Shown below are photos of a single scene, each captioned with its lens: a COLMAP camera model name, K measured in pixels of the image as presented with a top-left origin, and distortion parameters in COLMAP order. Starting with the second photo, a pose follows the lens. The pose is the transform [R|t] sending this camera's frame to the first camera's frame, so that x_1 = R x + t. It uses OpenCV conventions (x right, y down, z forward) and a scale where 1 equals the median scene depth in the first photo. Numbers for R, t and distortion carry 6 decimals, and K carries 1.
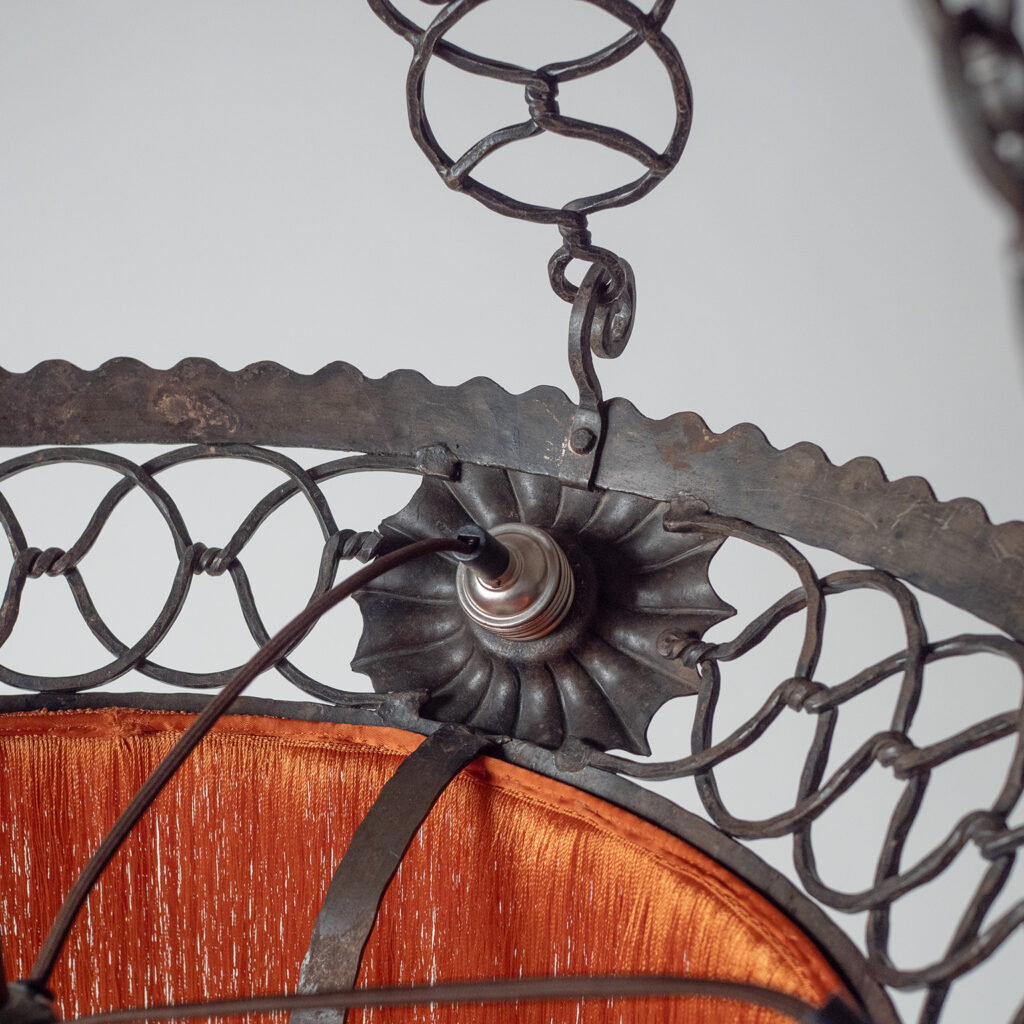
lens RADIAL K [[2216.2, 0, 570.4], [0, 2216.2, 512.0], [0, 0, 1]] dist [-0.060666, -0.182244]
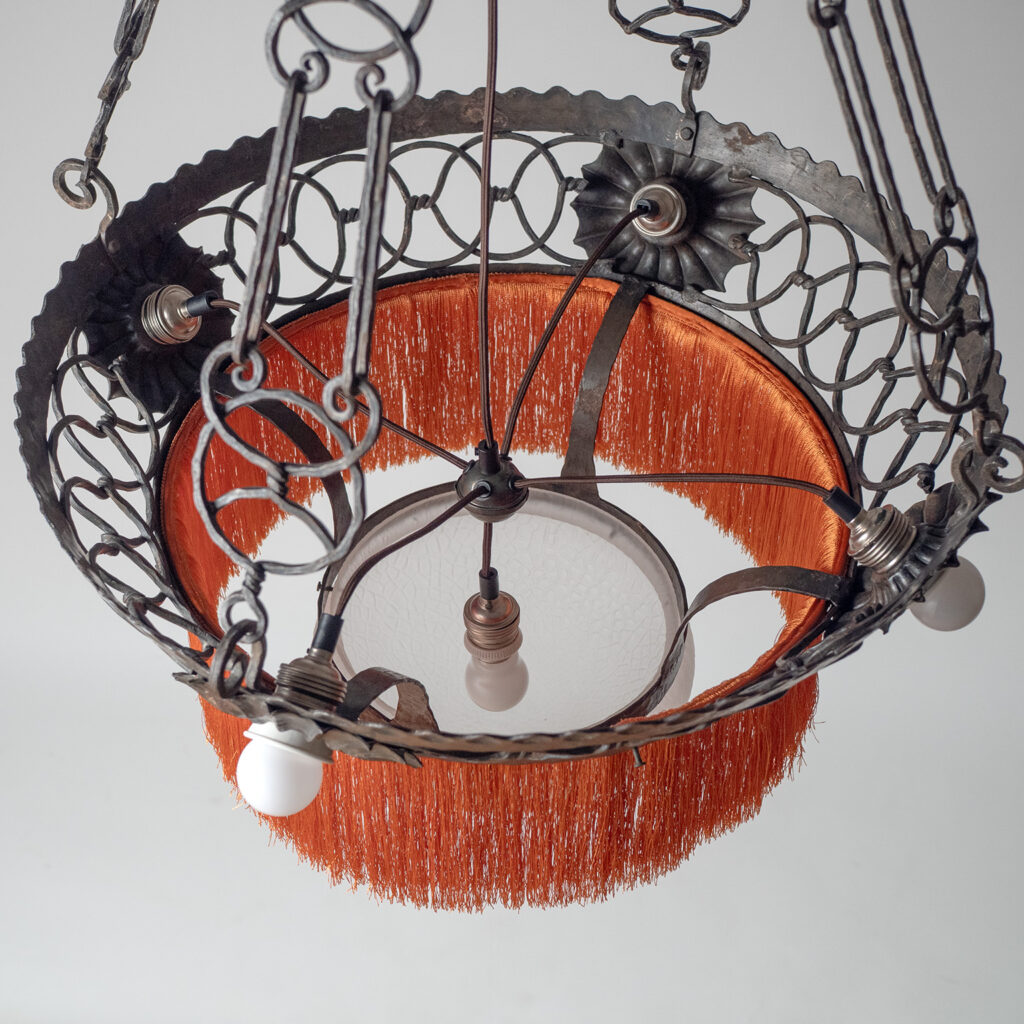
lens RADIAL K [[2088.0, 0, 512.0], [0, 2088.0, 512.0], [0, 0, 1]] dist [-0.059563, -0.271126]
pose [[0.997893, -0.060389, 0.023742, -0.225562], [0.042825, 0.887805, 0.458223, -0.619751], [-0.048750, -0.456241, 0.888520, -0.860876]]
